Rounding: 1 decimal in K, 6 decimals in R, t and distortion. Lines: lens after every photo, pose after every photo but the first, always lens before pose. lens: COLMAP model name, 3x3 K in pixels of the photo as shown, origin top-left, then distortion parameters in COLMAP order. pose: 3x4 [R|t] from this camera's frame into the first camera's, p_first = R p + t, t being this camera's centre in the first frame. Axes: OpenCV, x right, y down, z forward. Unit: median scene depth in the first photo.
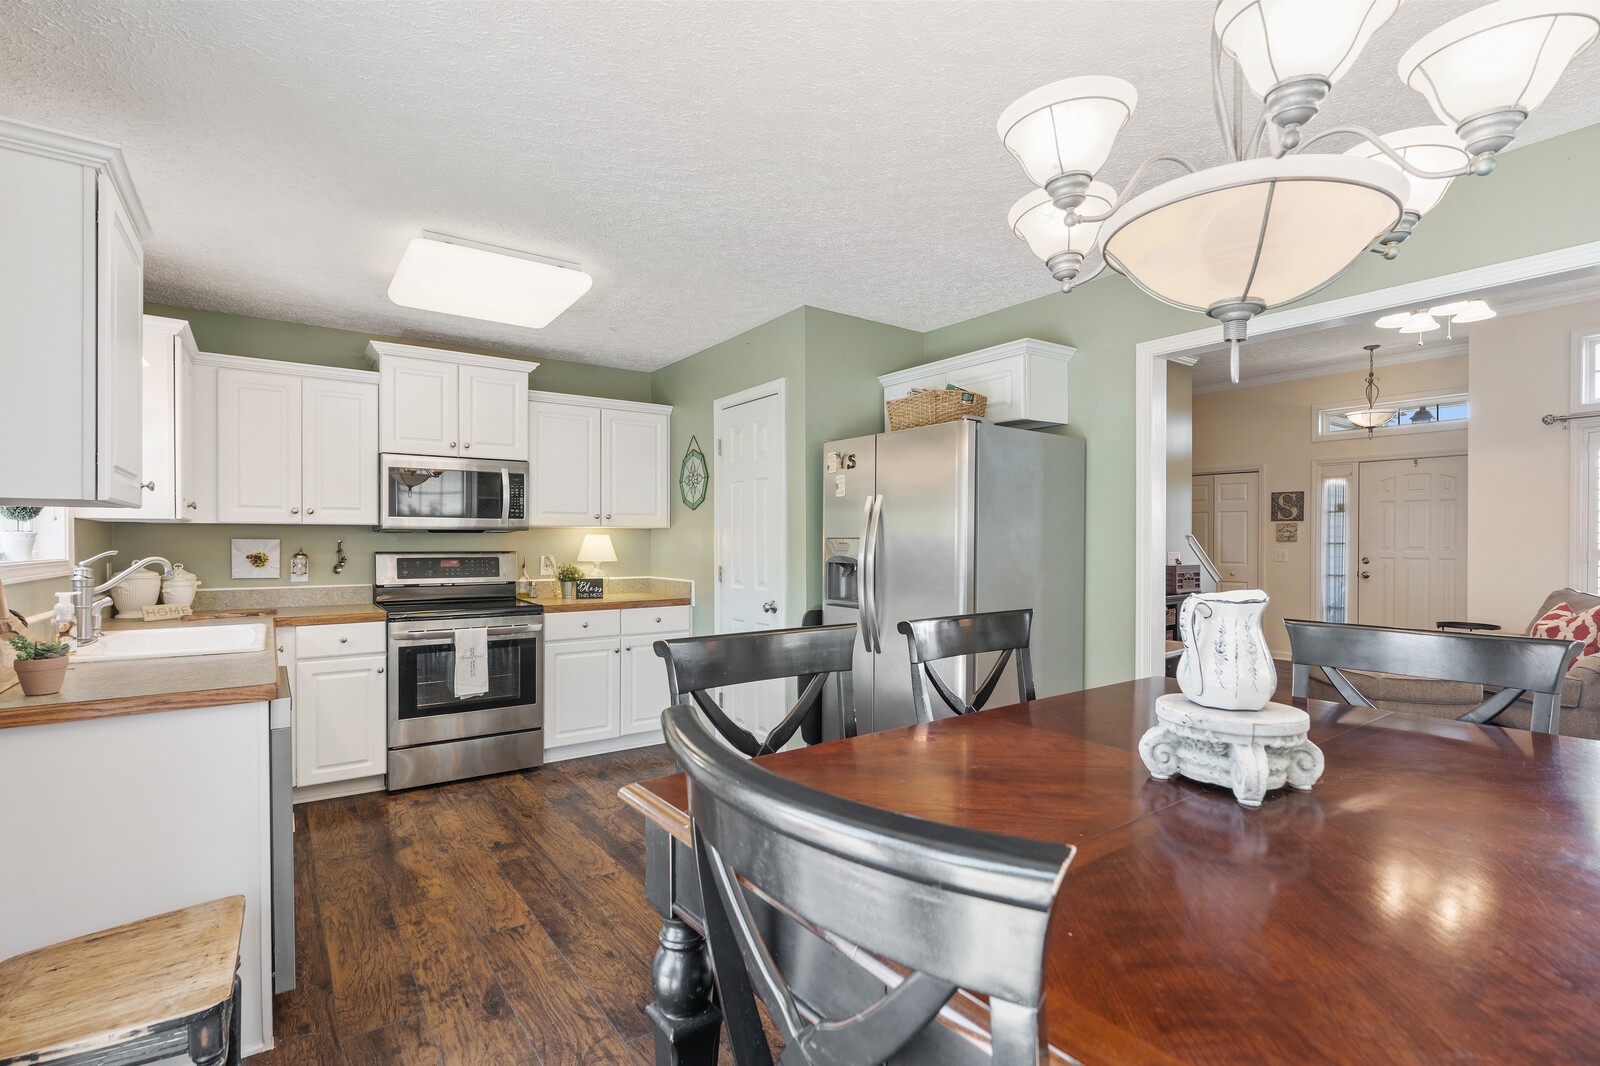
lens RADIAL K [[717.7, 0, 807.2], [0, 717.7, 548.0], [0, 0, 1]] dist [-0.007877, -0.000656]
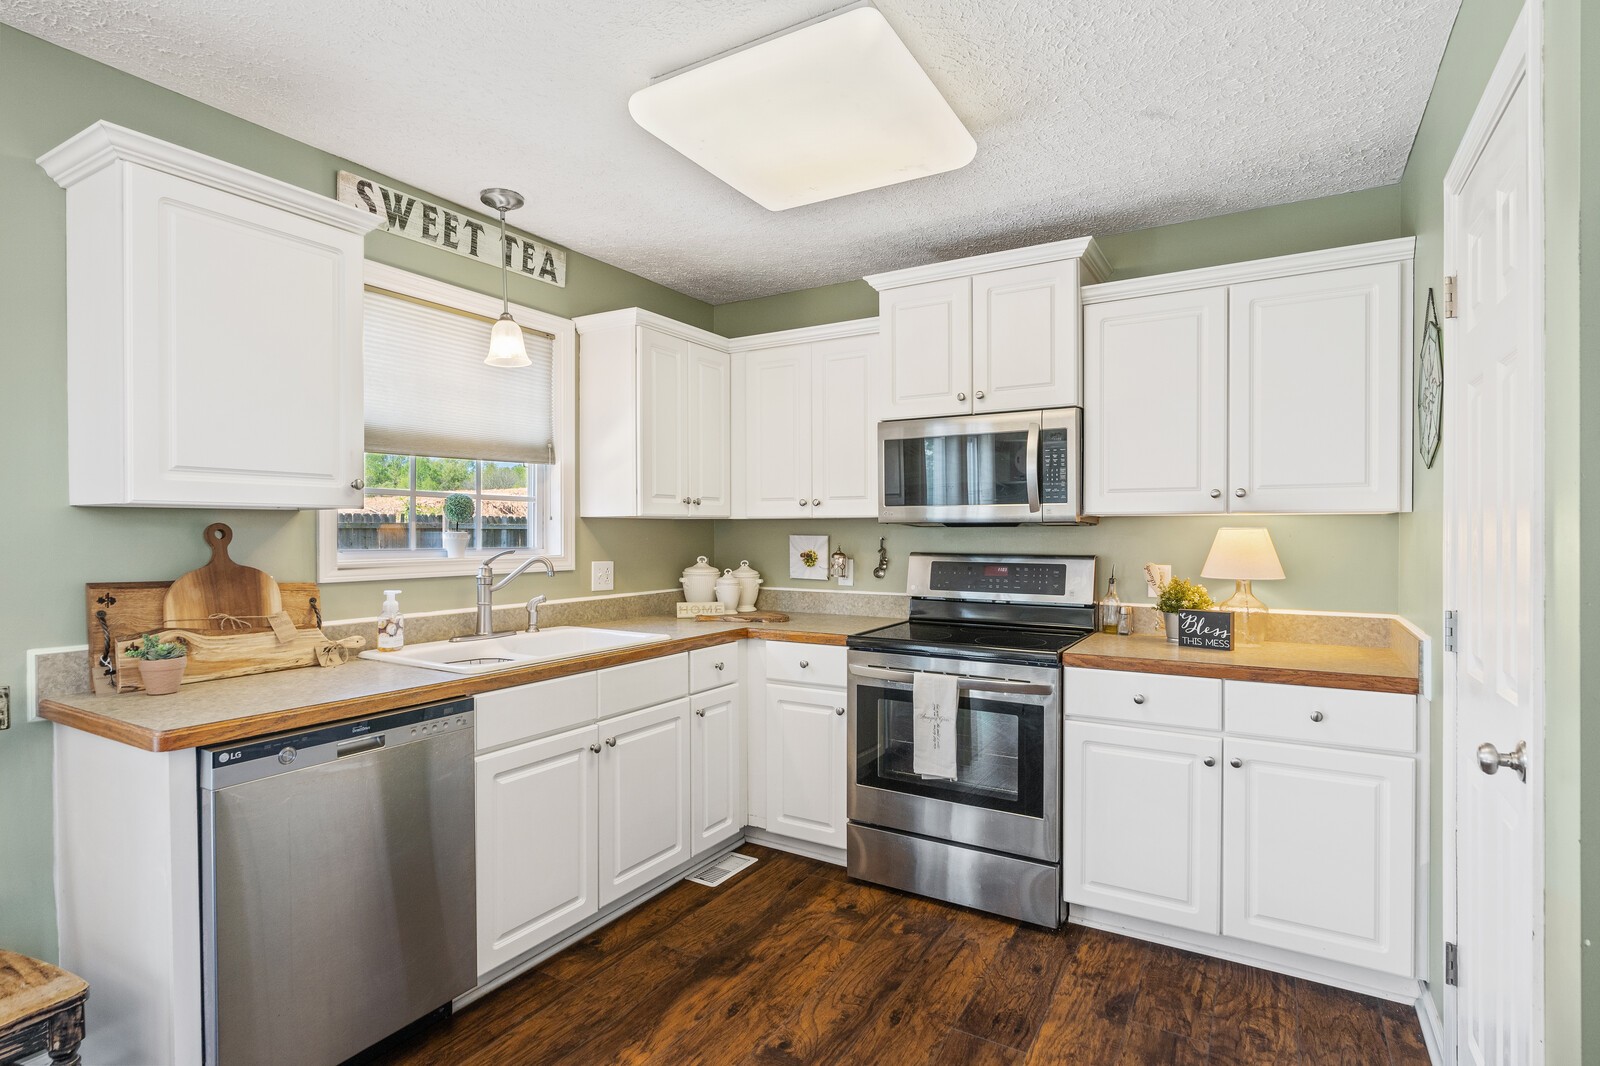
lens RADIAL K [[806.6, 0, 790.4], [0, 806.6, 538.7], [0, 0, 1]] dist [0.004555, -0.000876]
pose [[0.401544, 0.008139, -0.915804, 0.138879], [-0.009213, 0.999946, 0.004847, -0.012337], [0.915794, 0.006491, 0.401597, 0.538628]]
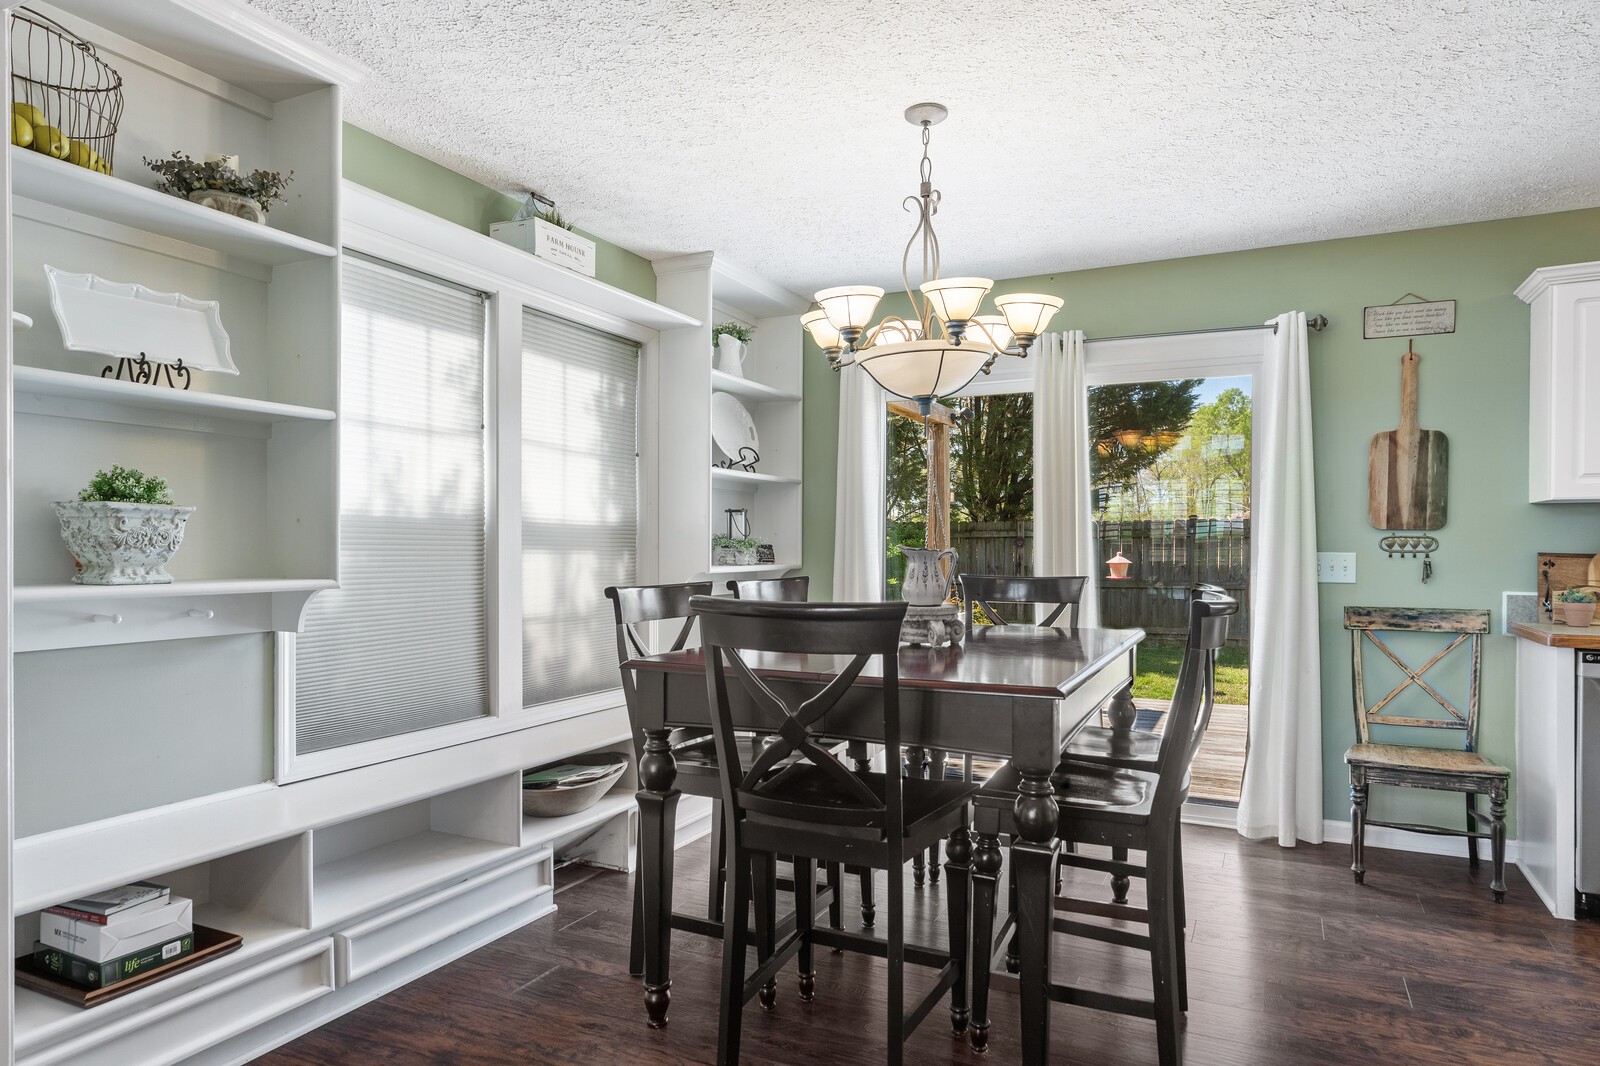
lens RADIAL K [[981.3, 0, 811.6], [0, 981.3, 557.1], [0, 0, 1]] dist [0.000596, 0.000142]
pose [[-0.867065, 0.000311, -0.498195, 0.510526], [-0.010585, 0.999763, 0.019046, 0.010782], [0.498083, 0.021787, -0.866856, 0.767466]]
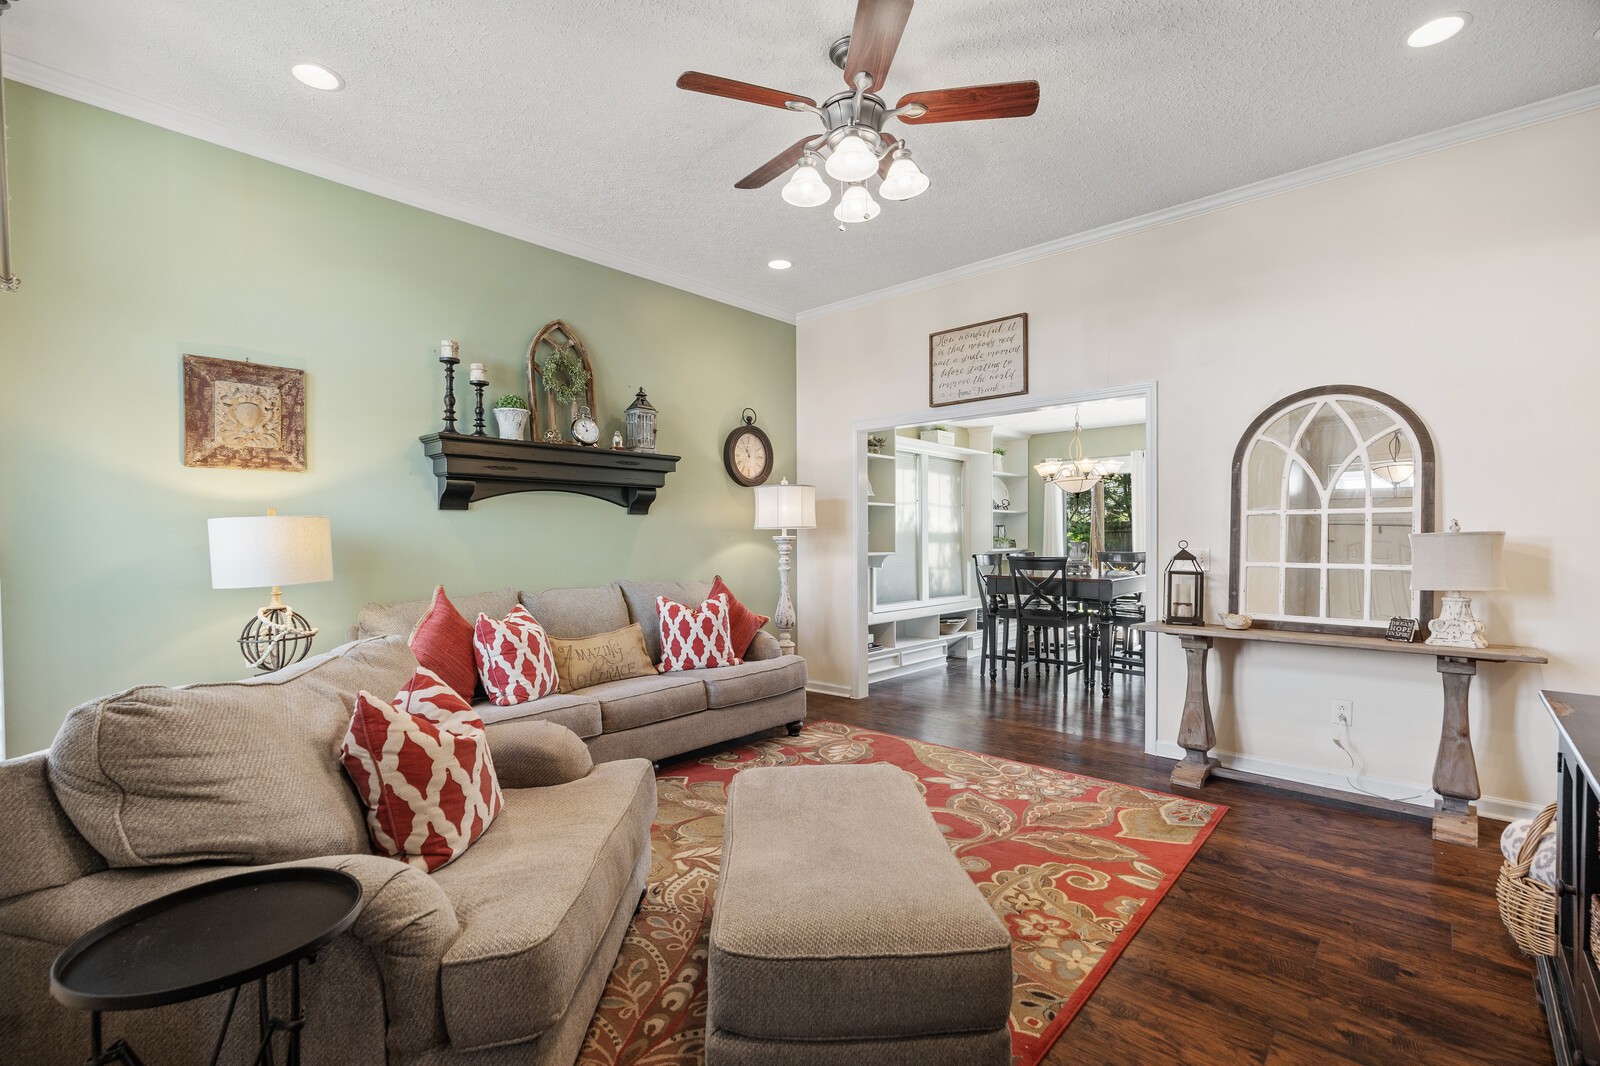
lens RADIAL K [[717.7, 0, 814.1], [0, 717.7, 533.5], [0, 0, 1]] dist [-0.007877, -0.000656]
pose [[-0.969101, 0.001560, -0.246660, 0.994107], [0.000701, 0.999993, 0.003570, -0.004931], [0.246664, 0.003287, -0.969096, 1.514922]]
